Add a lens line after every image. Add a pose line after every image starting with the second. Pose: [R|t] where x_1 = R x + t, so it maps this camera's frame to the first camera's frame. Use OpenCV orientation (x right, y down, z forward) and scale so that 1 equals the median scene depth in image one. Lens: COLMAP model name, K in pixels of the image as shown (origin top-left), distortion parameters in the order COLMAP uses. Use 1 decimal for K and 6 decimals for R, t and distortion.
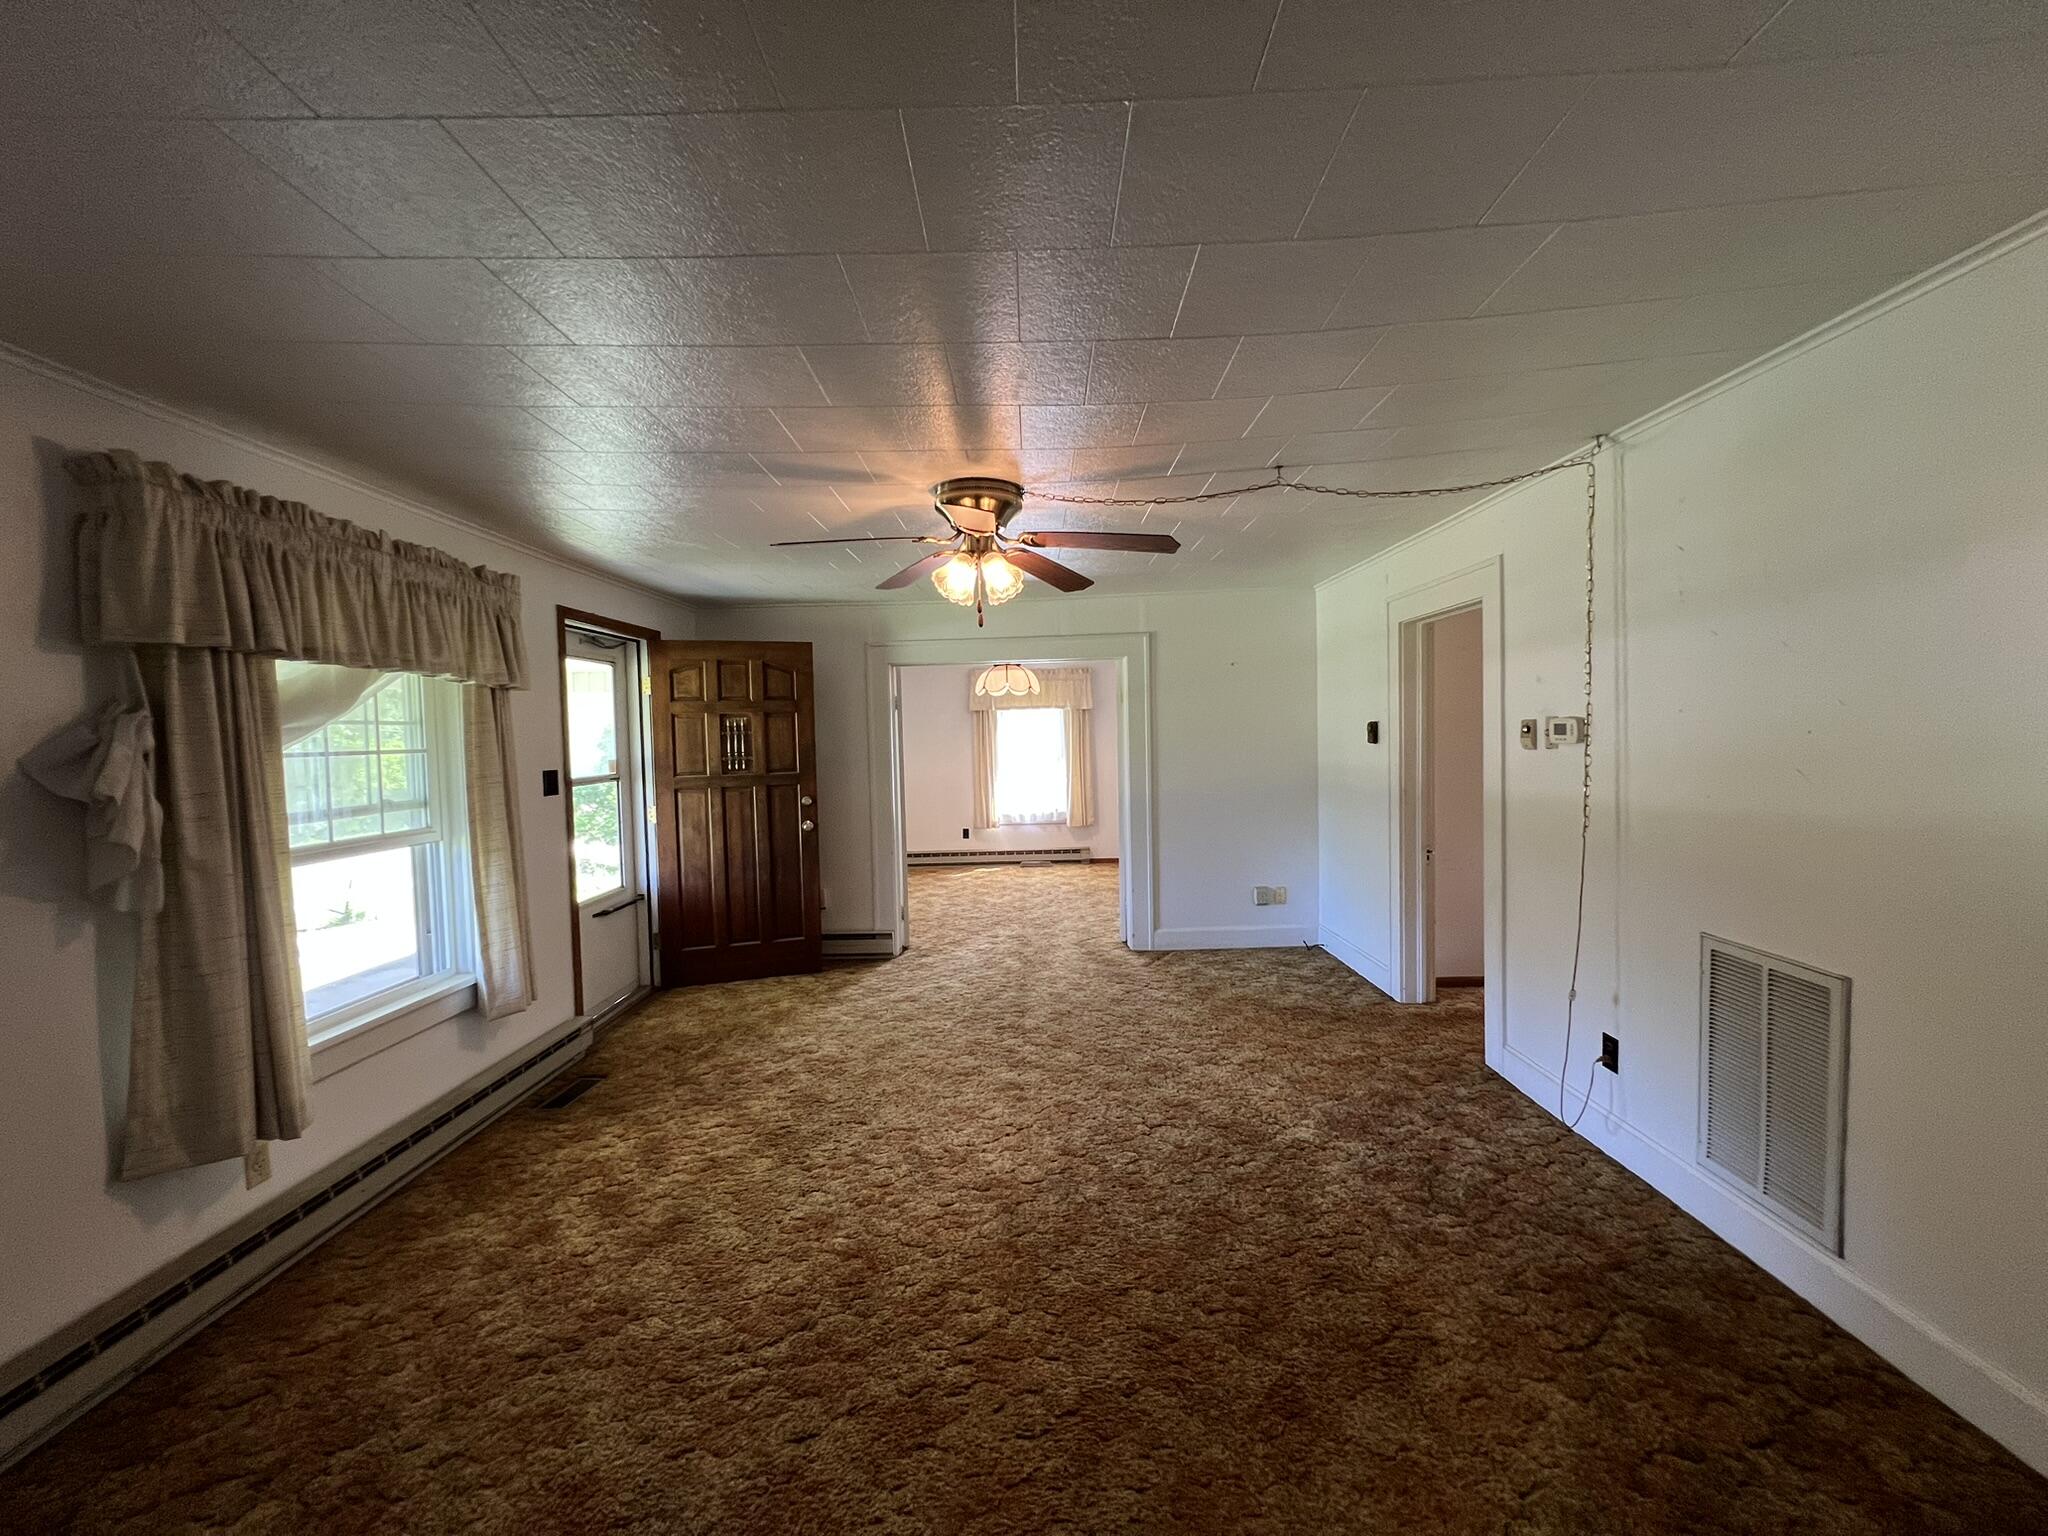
lens RADIAL K [[825.4, 0, 1031.1], [0, 825.4, 763.2], [0, 0, 1]] dist [-0.000389, 0.000162]
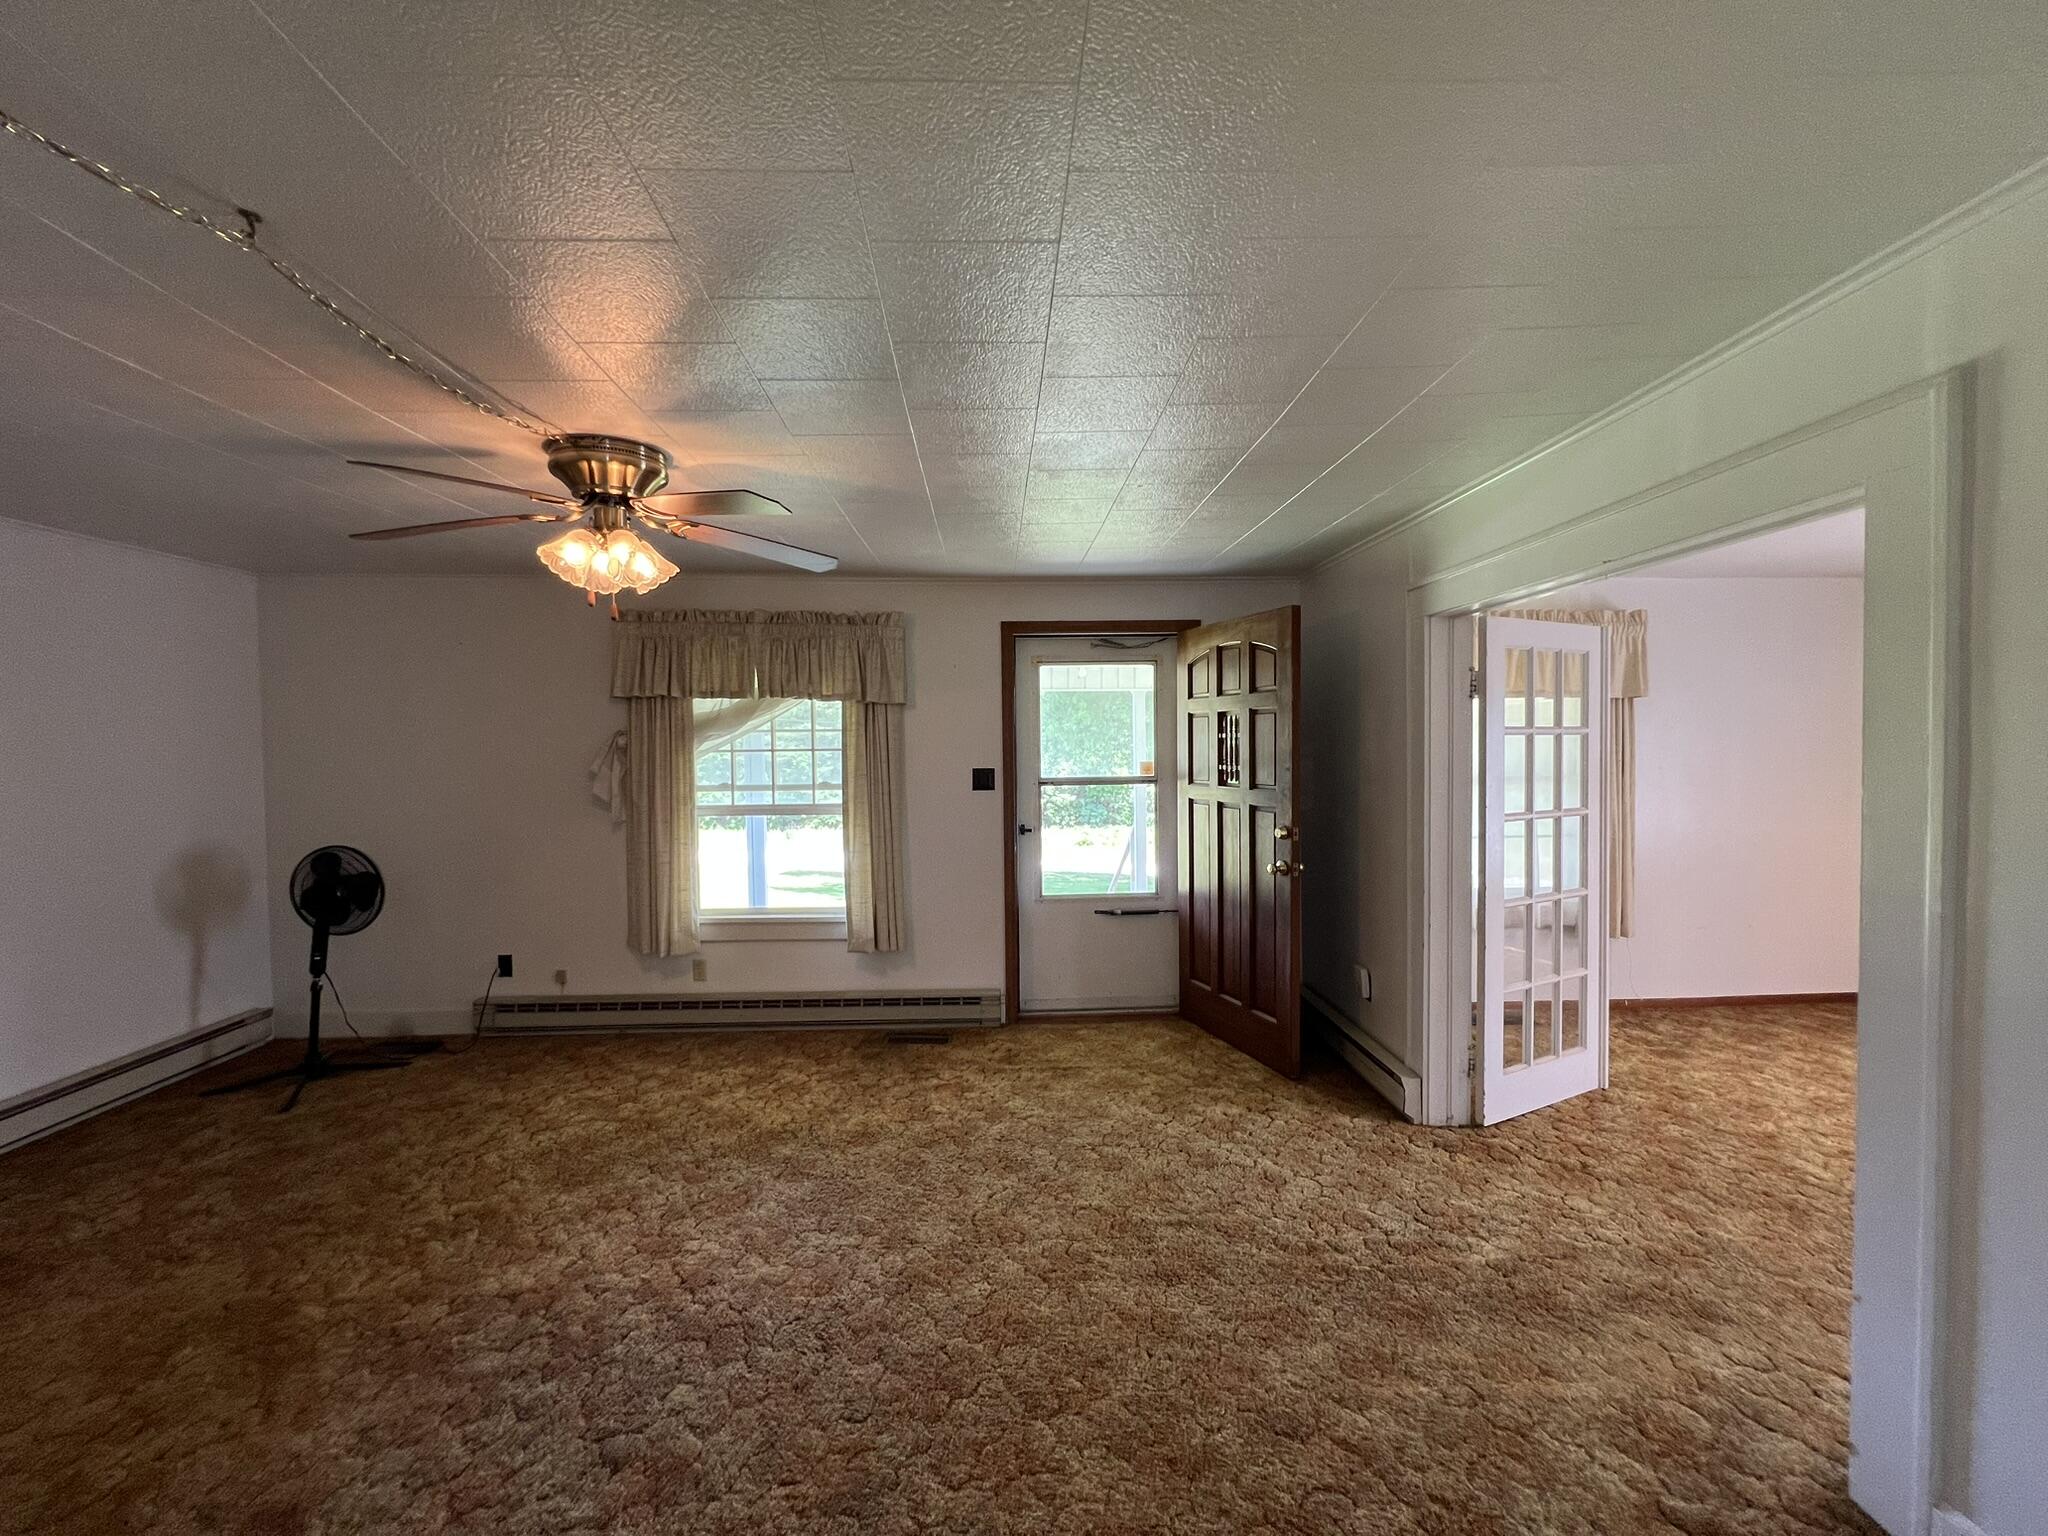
lens RADIAL K [[821.0, 0, 1024.6], [0, 821.0, 766.2], [0, 0, 1]] dist [-0.002861, 0.000844]
pose [[0.041565, 0.052448, -0.997758, 0.555007], [-0.027954, 0.998291, 0.051311, -0.054216], [0.998745, 0.025759, 0.042960, 0.992810]]
